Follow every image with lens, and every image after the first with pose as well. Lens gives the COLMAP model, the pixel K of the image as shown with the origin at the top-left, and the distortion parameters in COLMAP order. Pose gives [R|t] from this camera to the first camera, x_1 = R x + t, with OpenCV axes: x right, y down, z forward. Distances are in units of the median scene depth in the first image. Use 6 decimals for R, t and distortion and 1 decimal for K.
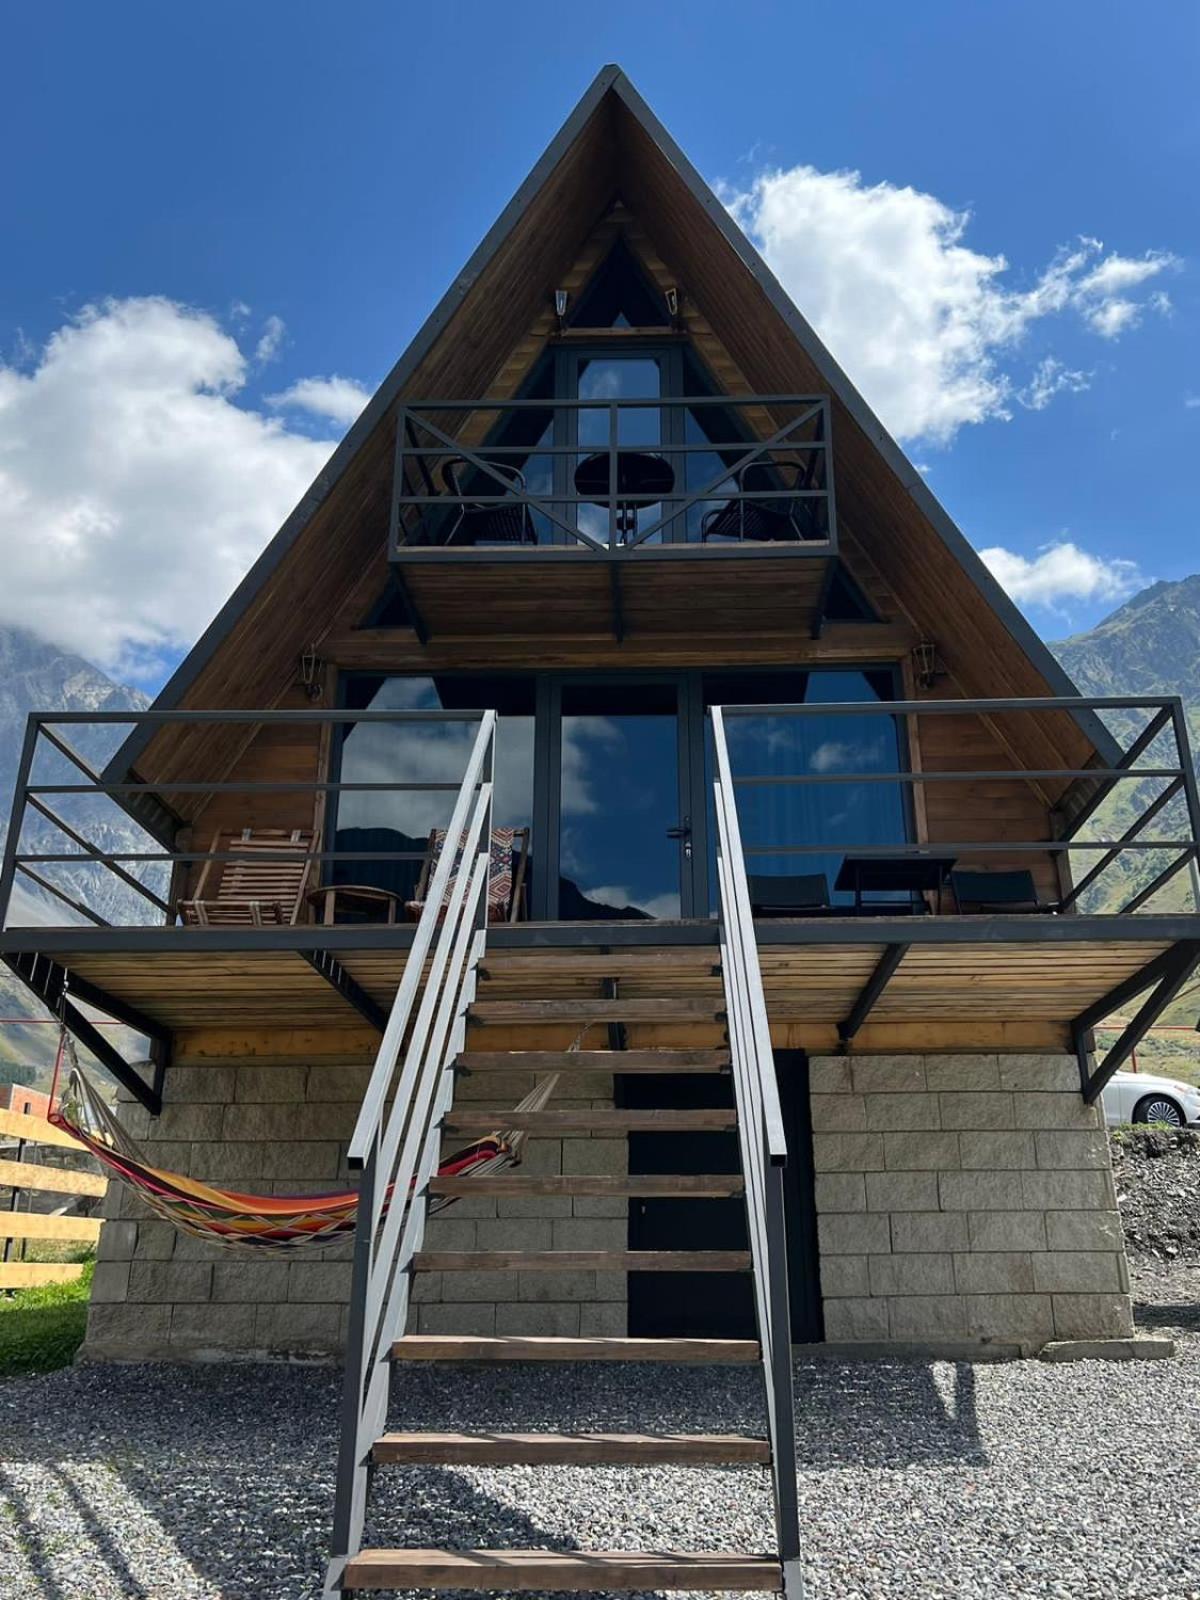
lens RADIAL K [[1307.2, 0, 650.7], [0, 1307.2, 808.5], [0, 0, 1]] dist [0.013693, 0.003741]
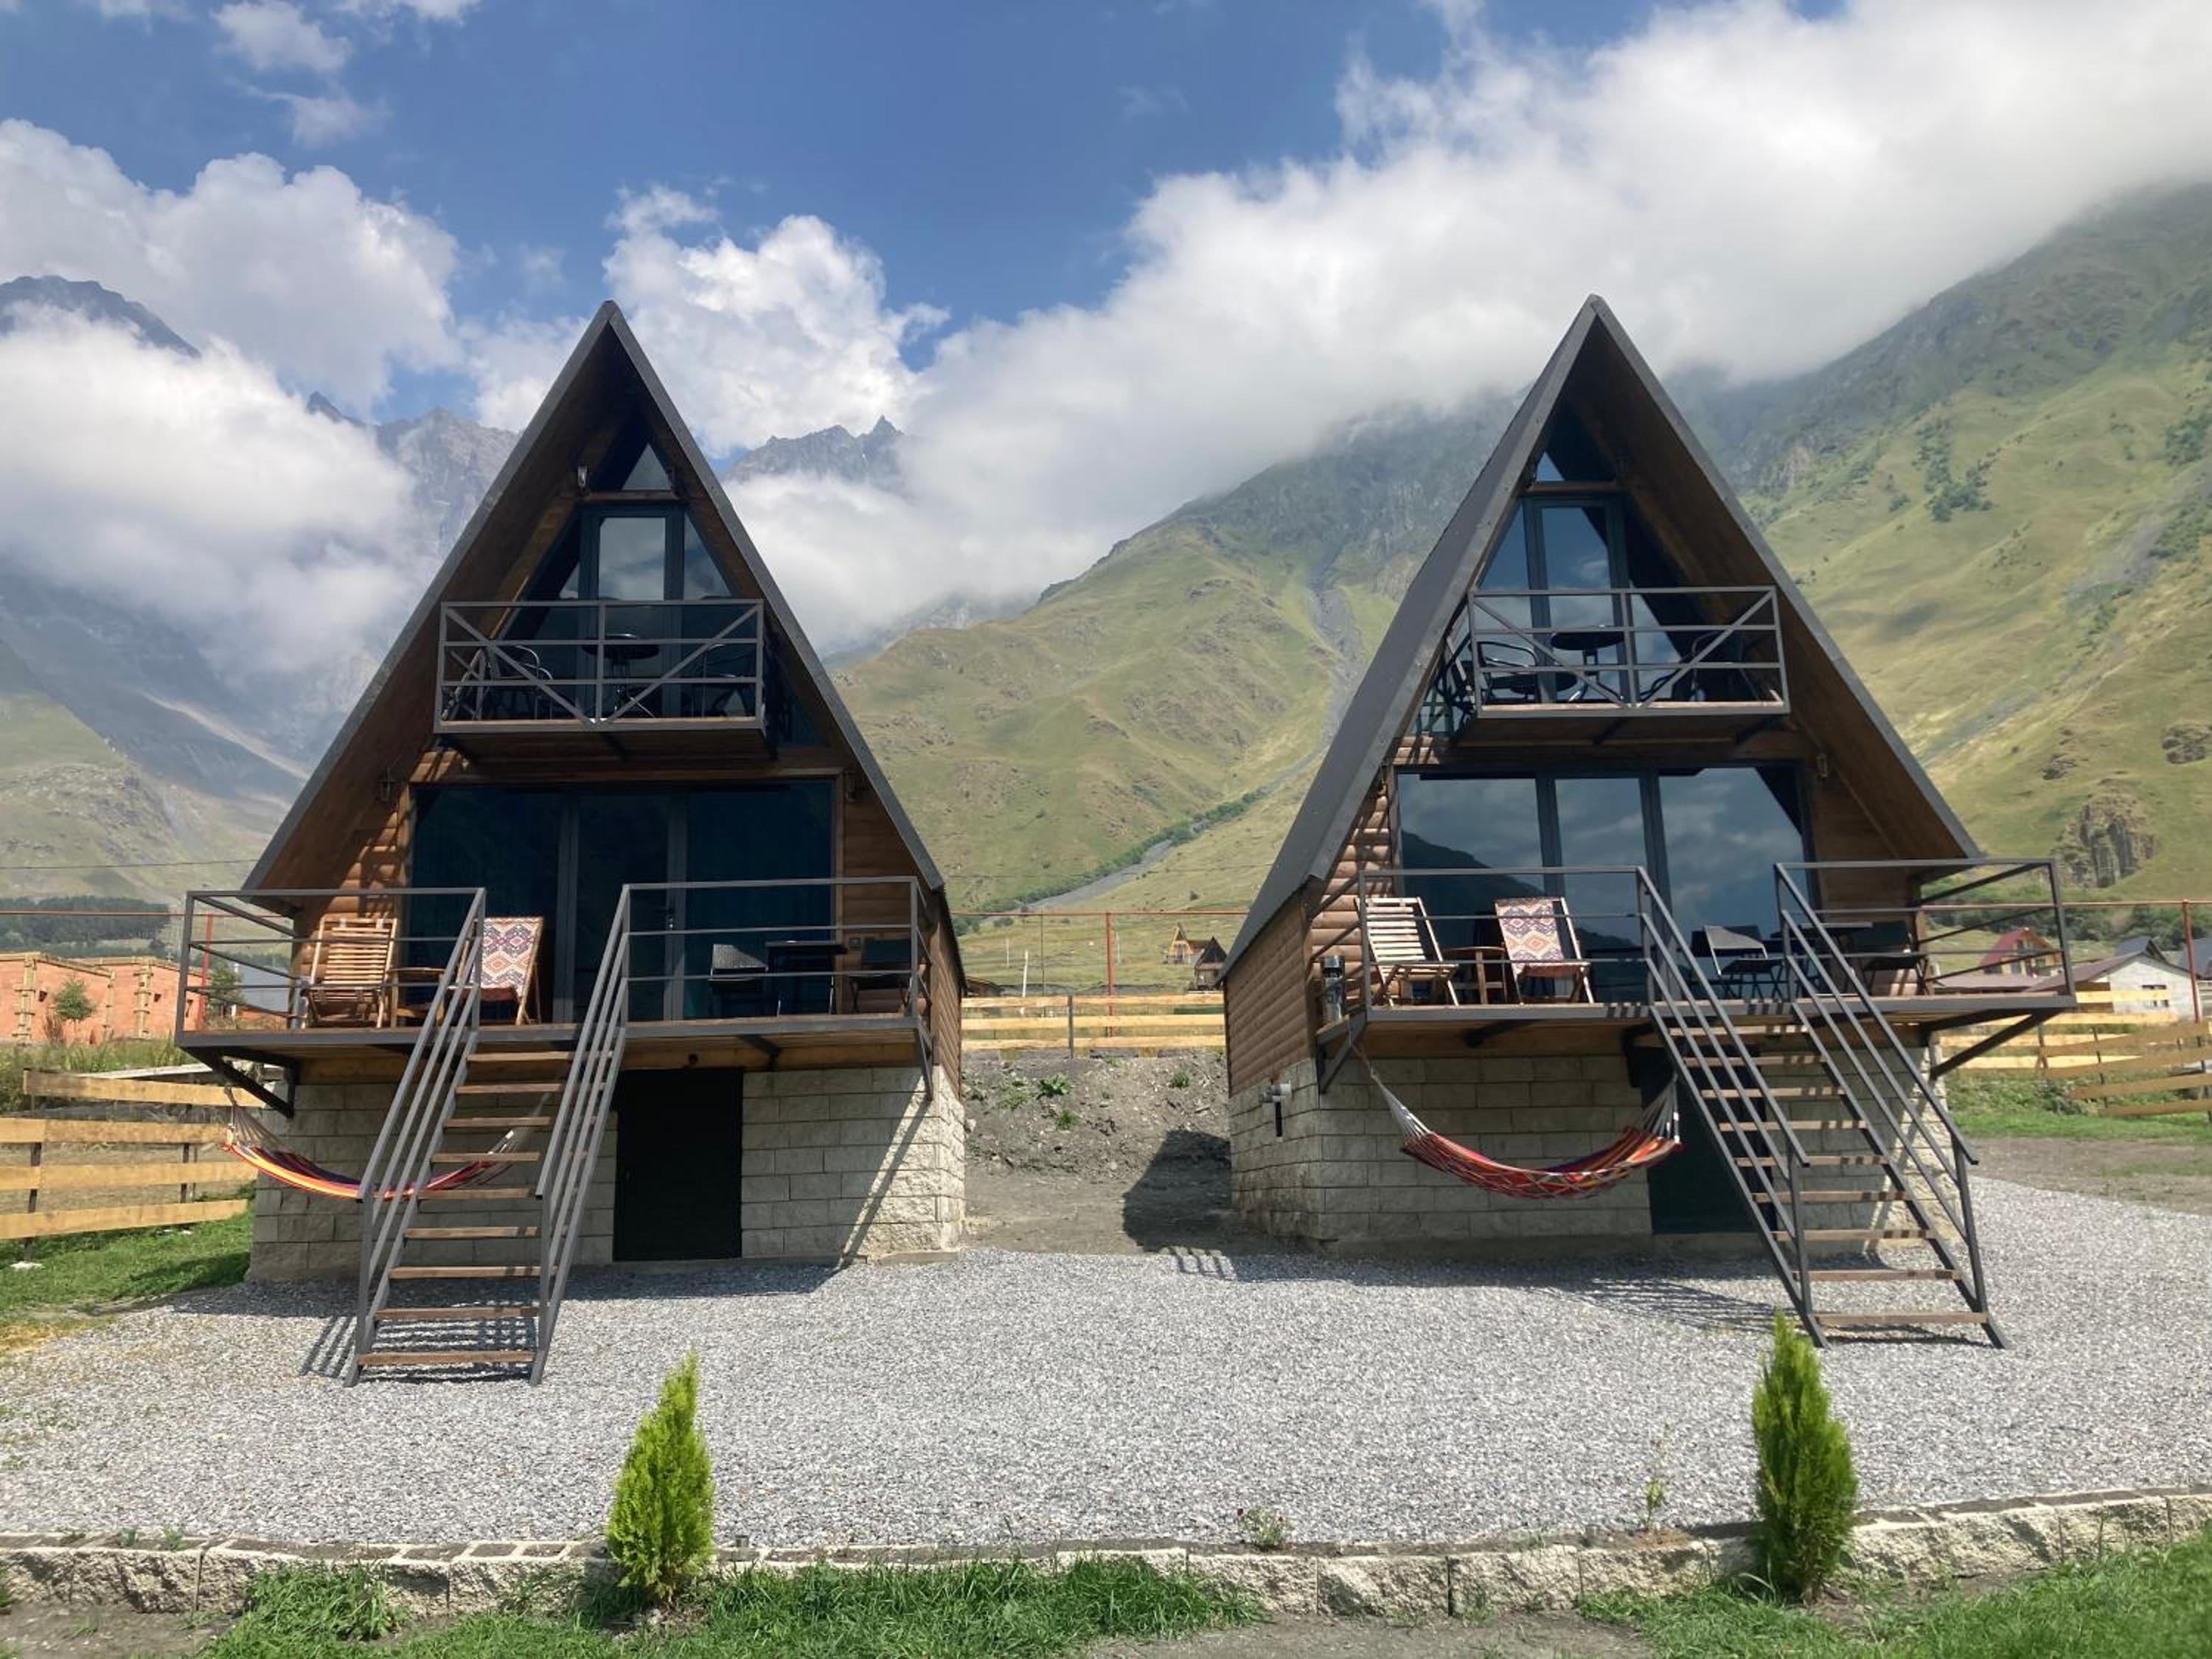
lens RADIAL K [[1797.0, 0, 1114.8], [0, 1797.0, 810.9], [0, 0, 1]] dist [0.003667, 0.007307]
pose [[0.998297, -0.004901, 0.058124, 0.420051], [-0.004025, 0.988300, 0.152472, -0.409503], [-0.058191, -0.152446, 0.986597, -0.968953]]
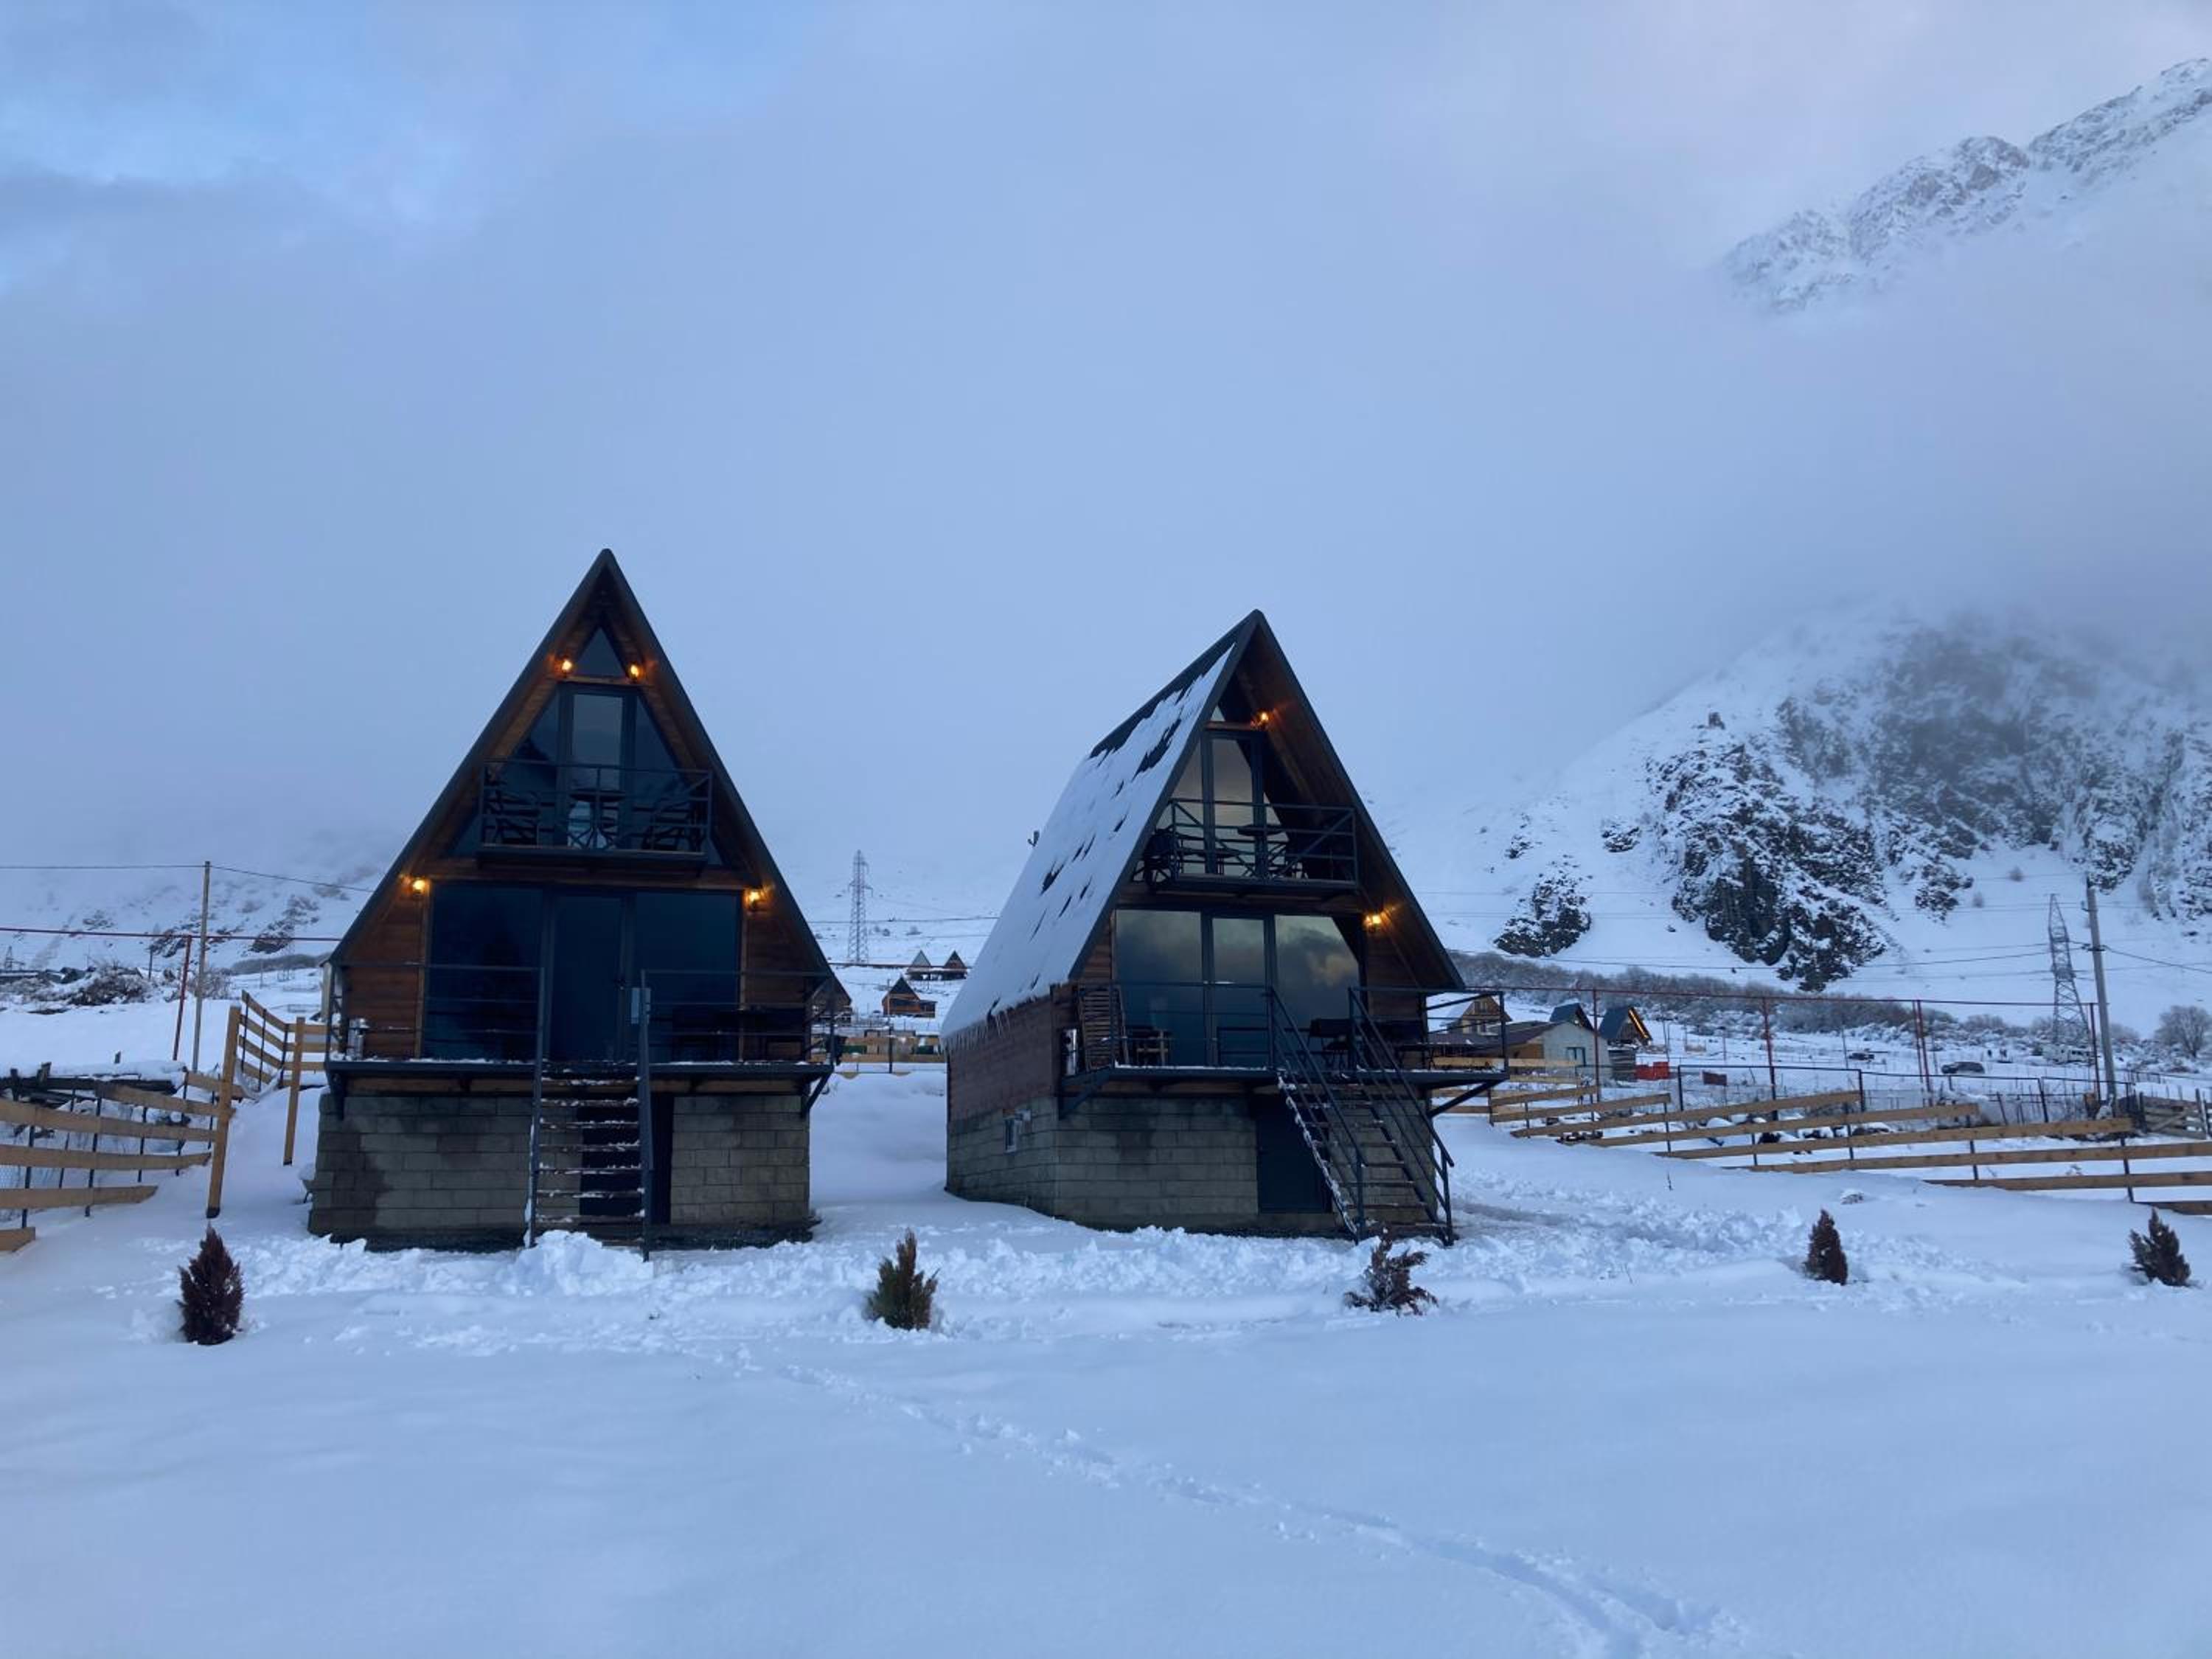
lens RADIAL K [[1801.8, 0, 1136.0], [0, 1801.8, 828.7], [0, 0, 1]] dist [0.057590, -0.068371]
pose [[0.943241, 0.062474, 0.326179, -0.157929], [-0.107613, 0.986652, 0.122216, -0.676723], [-0.314190, -0.150380, 0.937374, -1.919769]]
